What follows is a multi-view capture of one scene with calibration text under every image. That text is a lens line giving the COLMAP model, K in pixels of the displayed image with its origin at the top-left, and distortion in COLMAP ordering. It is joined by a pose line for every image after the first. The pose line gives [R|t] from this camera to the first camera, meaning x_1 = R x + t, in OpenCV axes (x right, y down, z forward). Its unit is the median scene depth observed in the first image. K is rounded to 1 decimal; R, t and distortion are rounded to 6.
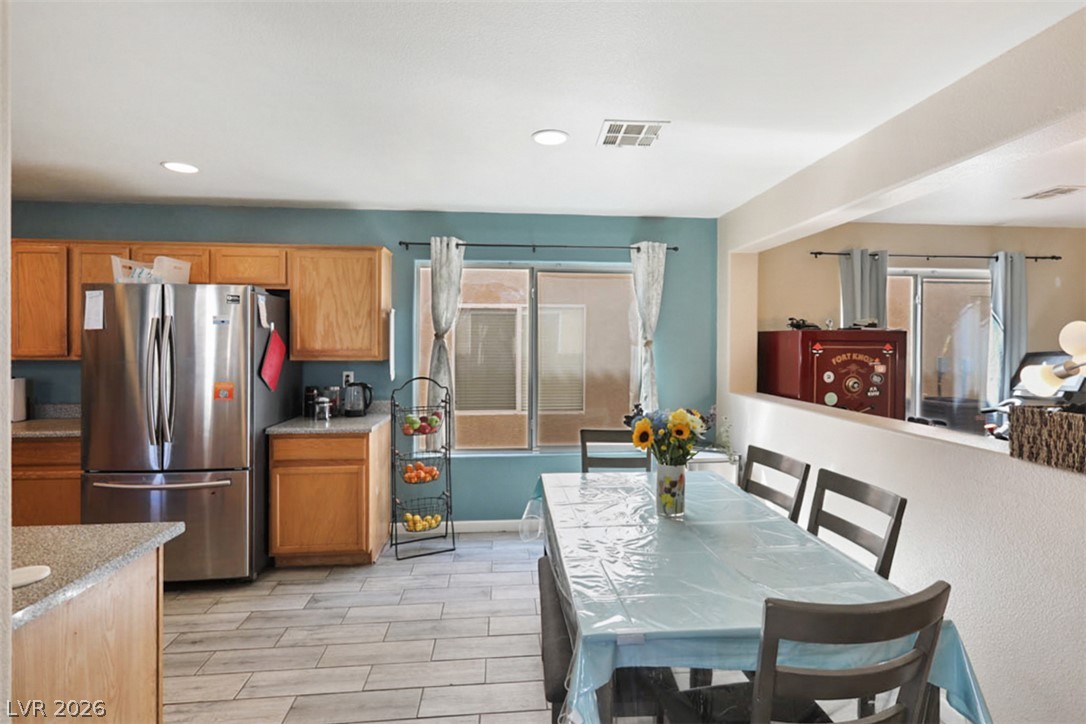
lens RADIAL K [[519.7, 0, 557.1], [0, 519.7, 345.3], [0, 0, 1]] dist [0.001027, 0.002263]
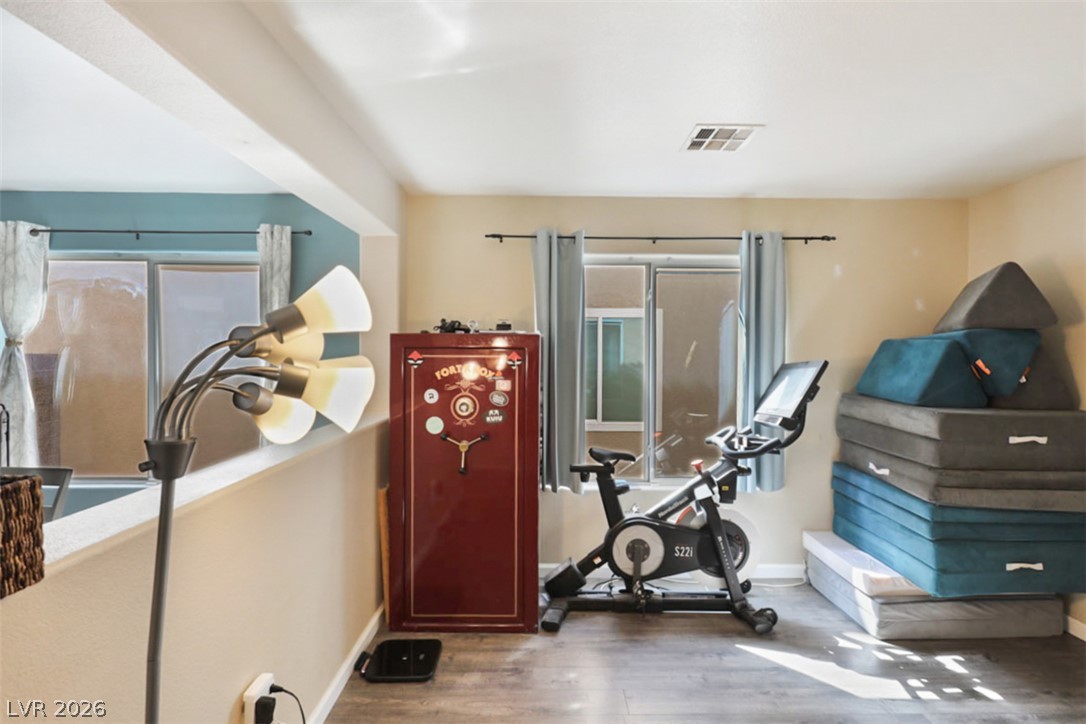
lens RADIAL K [[519.7, 0, 544.3], [0, 519.7, 358.7], [0, 0, 1]] dist [0.001027, 0.002263]
pose [[0.996873, 0.002268, -0.078988, 0.747206], [-0.001333, 0.999929, 0.011879, -0.002426], [0.079009, -0.011737, 0.996805, 0.262946]]
